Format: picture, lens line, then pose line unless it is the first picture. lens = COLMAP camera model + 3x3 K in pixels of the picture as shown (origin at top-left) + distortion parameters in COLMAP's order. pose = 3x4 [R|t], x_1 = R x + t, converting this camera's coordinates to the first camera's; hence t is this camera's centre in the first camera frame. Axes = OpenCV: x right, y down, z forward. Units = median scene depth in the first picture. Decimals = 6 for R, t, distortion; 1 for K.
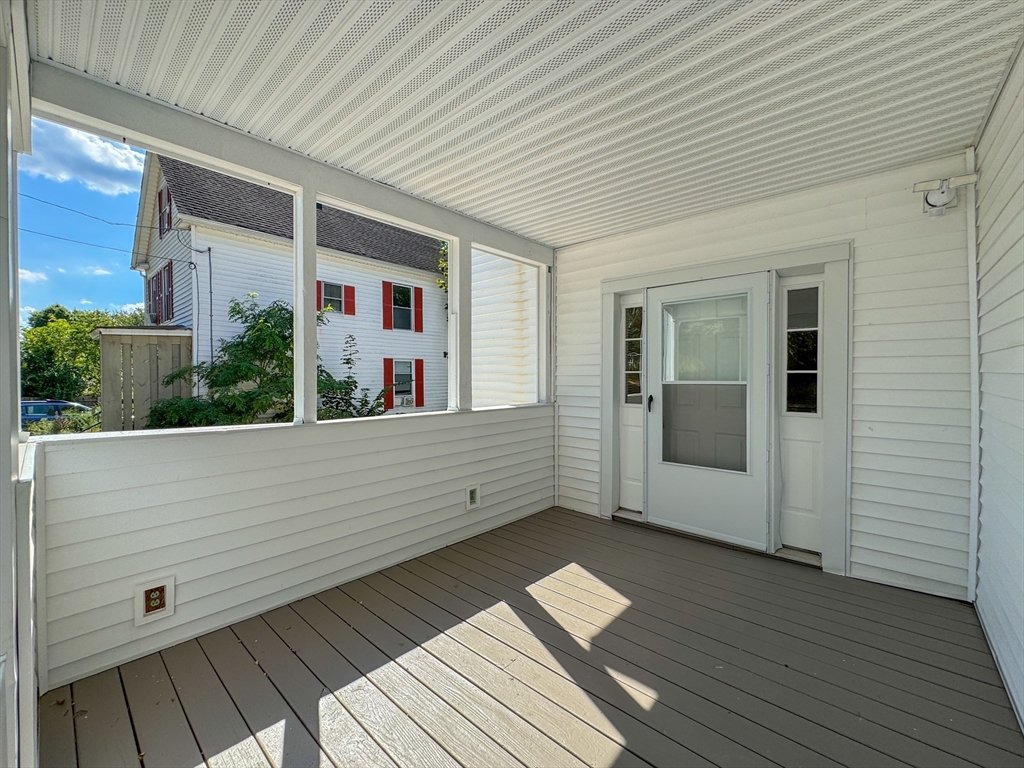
lens RADIAL K [[427.0, 0, 504.7], [0, 427.0, 381.4], [0, 0, 1]] dist [-0.001726, -0.000125]
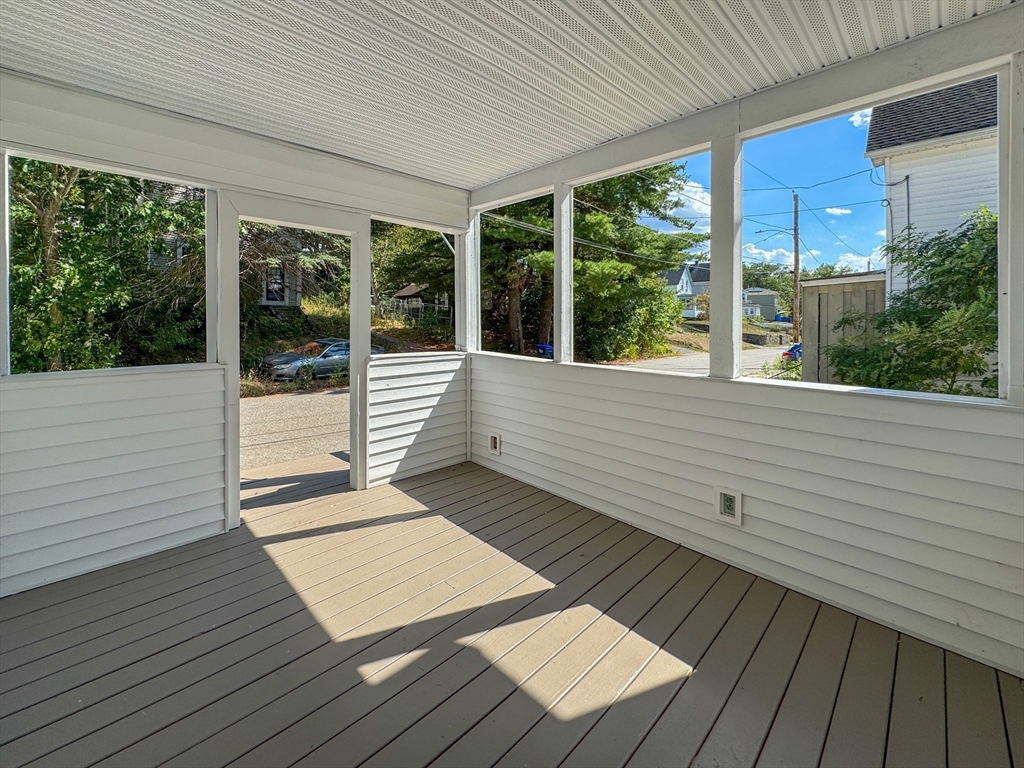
lens RADIAL K [[419.2, 0, 495.9], [0, 419.2, 322.5], [0, 0, 1]] dist [-0.000813, -0.000030]
pose [[-0.072513, 0.003829, -0.997360, 0.876807], [-0.014498, 0.999883, 0.004893, -0.030543], [0.997262, 0.014814, -0.072449, 0.943401]]
